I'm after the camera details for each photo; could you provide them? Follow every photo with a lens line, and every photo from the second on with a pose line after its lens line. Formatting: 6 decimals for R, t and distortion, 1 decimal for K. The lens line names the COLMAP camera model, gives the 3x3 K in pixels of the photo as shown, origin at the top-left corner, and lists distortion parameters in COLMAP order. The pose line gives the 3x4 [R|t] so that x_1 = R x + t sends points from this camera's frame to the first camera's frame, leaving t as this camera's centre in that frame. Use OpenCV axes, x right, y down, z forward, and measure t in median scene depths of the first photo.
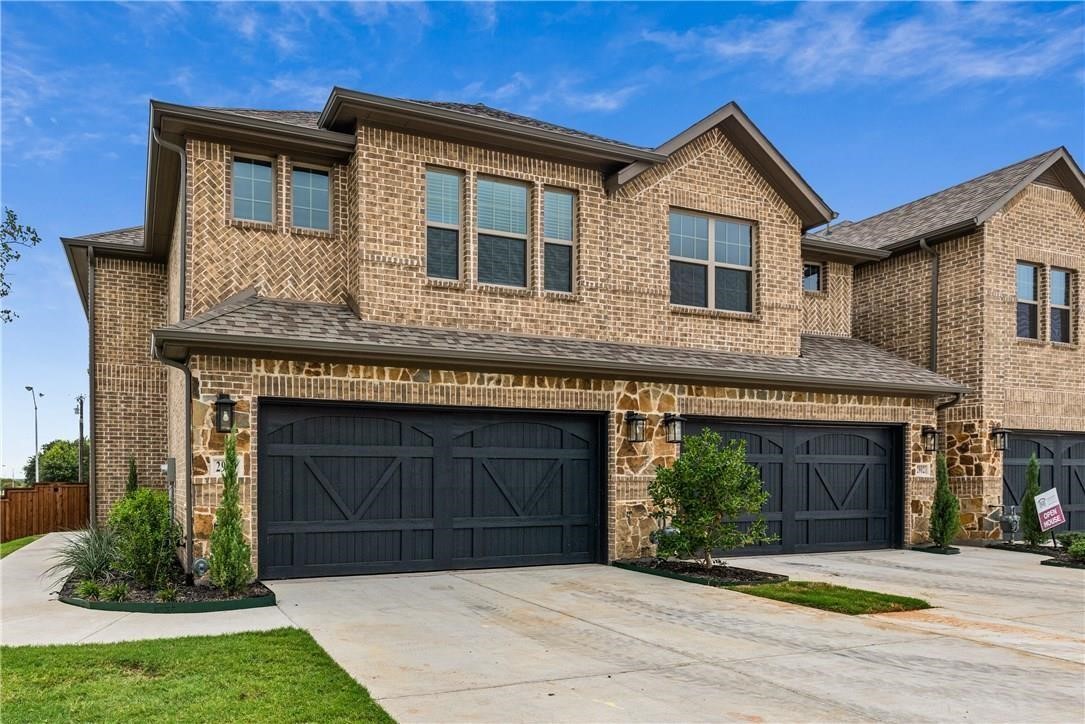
lens RADIAL K [[551.2, 0, 542.6], [0, 551.2, 430.4], [0, 0, 1]] dist [0.001202, 0.000239]
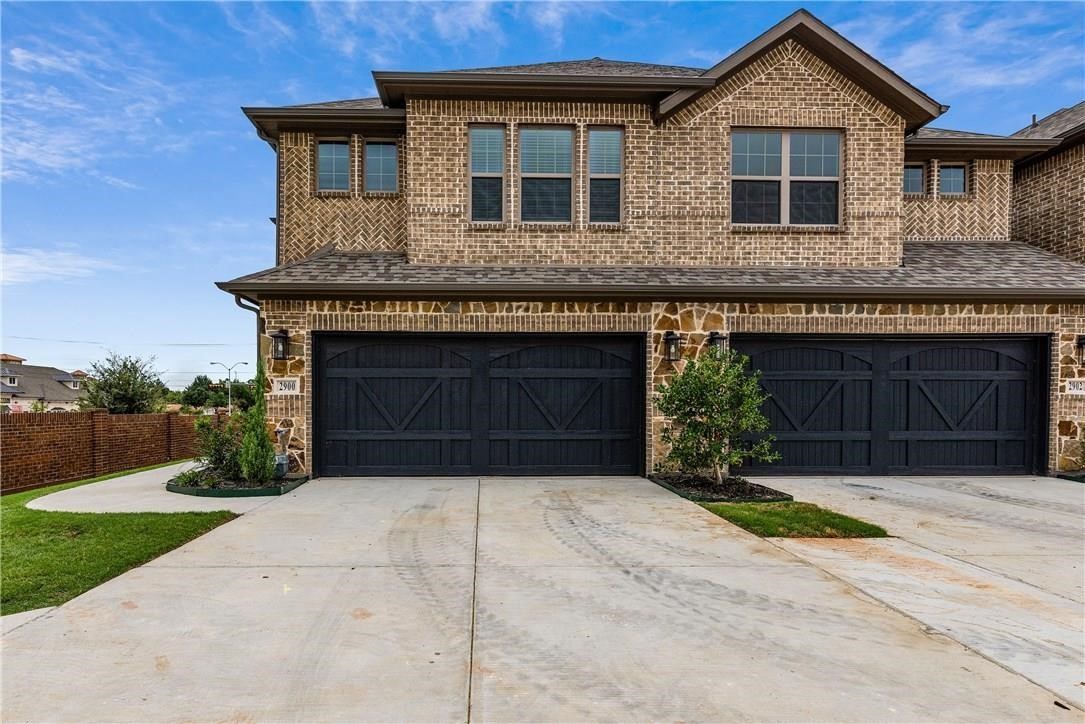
lens RADIAL K [[495.2, 0, 543.6], [0, 495.2, 359.1], [0, 0, 1]] dist [0.002108, 0.000106]
pose [[0.961368, -0.021898, -0.274394, 0.181081], [0.024668, 0.999674, 0.006651, 0.005533], [0.274159, -0.013163, 0.961594, 0.035001]]
